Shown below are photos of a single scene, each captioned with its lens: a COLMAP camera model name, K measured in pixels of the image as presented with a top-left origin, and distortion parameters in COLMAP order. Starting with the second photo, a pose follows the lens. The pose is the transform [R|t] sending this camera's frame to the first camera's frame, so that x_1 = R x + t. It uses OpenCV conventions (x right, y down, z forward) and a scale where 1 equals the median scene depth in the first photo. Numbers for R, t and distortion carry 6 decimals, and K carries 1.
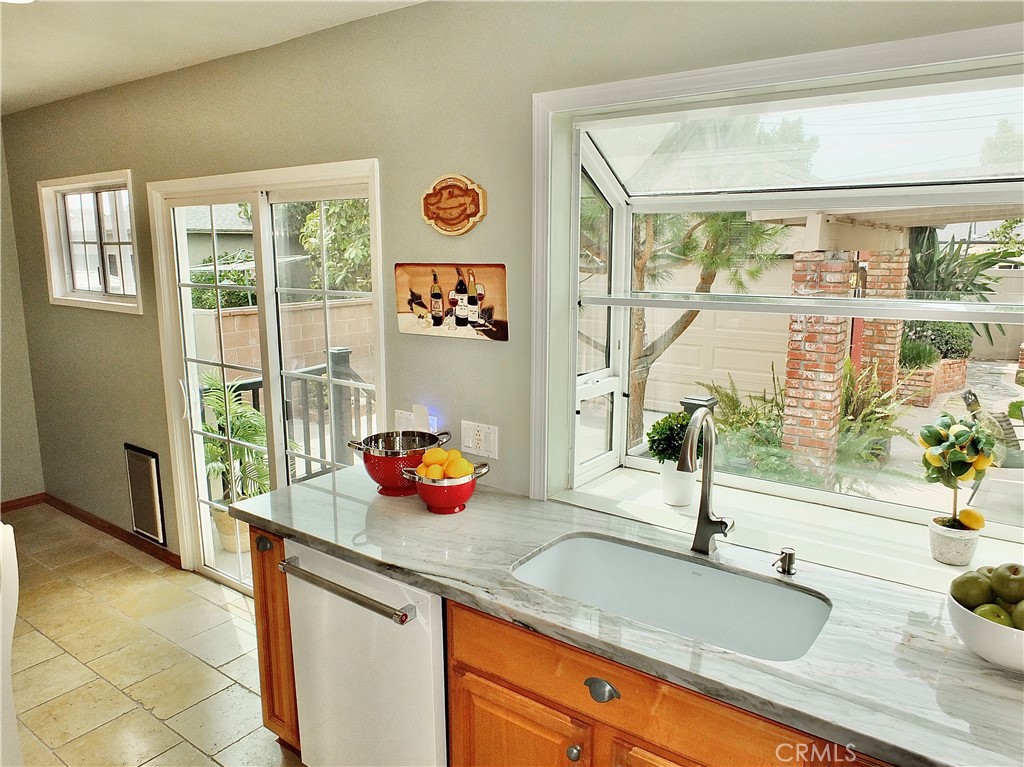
lens RADIAL K [[723.2, 0, 515.5], [0, 723.2, 386.4], [0, 0, 1]] dist [-0.020101, -0.004420]
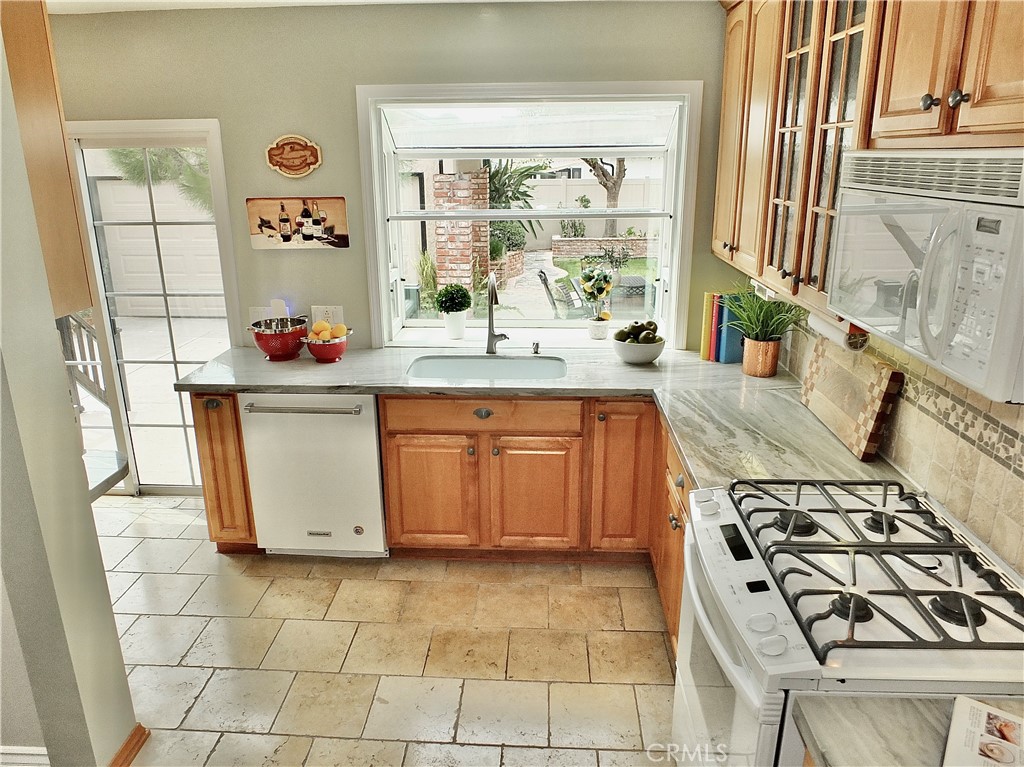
lens RADIAL K [[723.2, 0, 508.7], [0, 723.2, 378.6], [0, 0, 1]] dist [-0.020101, -0.004420]
pose [[0.832537, -0.167161, 0.528146, -0.560119], [0.110636, 0.984352, 0.137153, 0.036729], [-0.542809, -0.055753, 0.838004, -0.462845]]
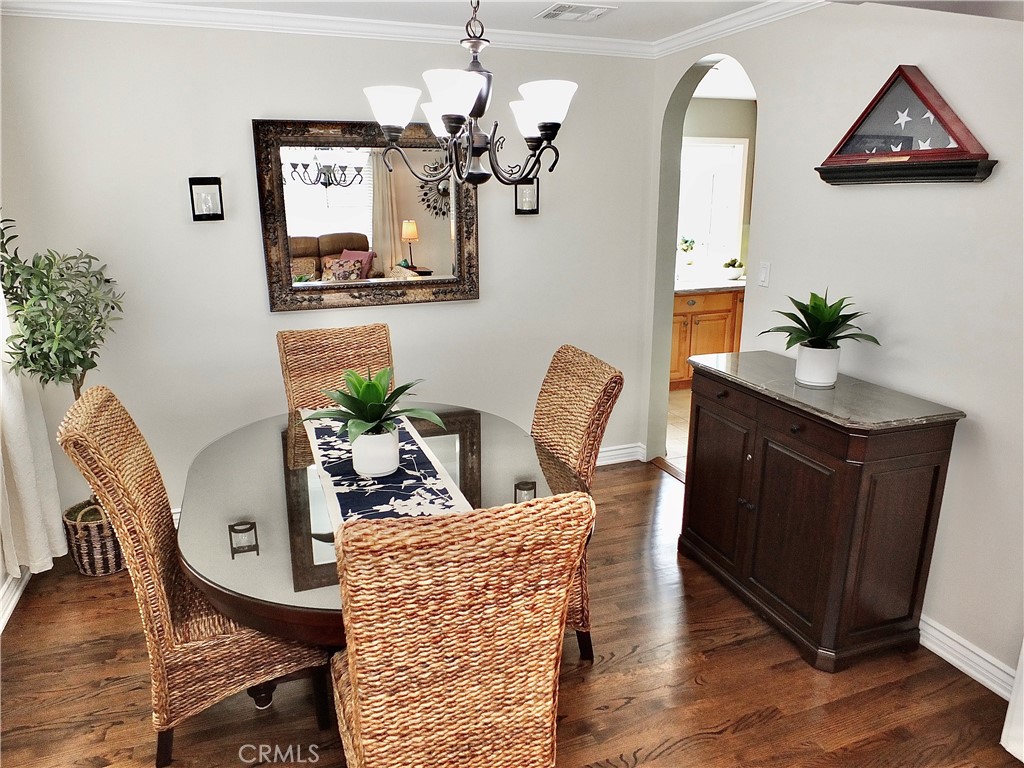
lens RADIAL K [[723.2, 0, 513.0], [0, 723.2, 384.9], [0, 0, 1]] dist [-0.020101, -0.004420]
pose [[0.546783, -0.228162, 0.805587, -2.413400], [0.167443, 0.972516, 0.161790, 0.032067], [-0.820360, 0.046426, 0.569959, -0.289721]]
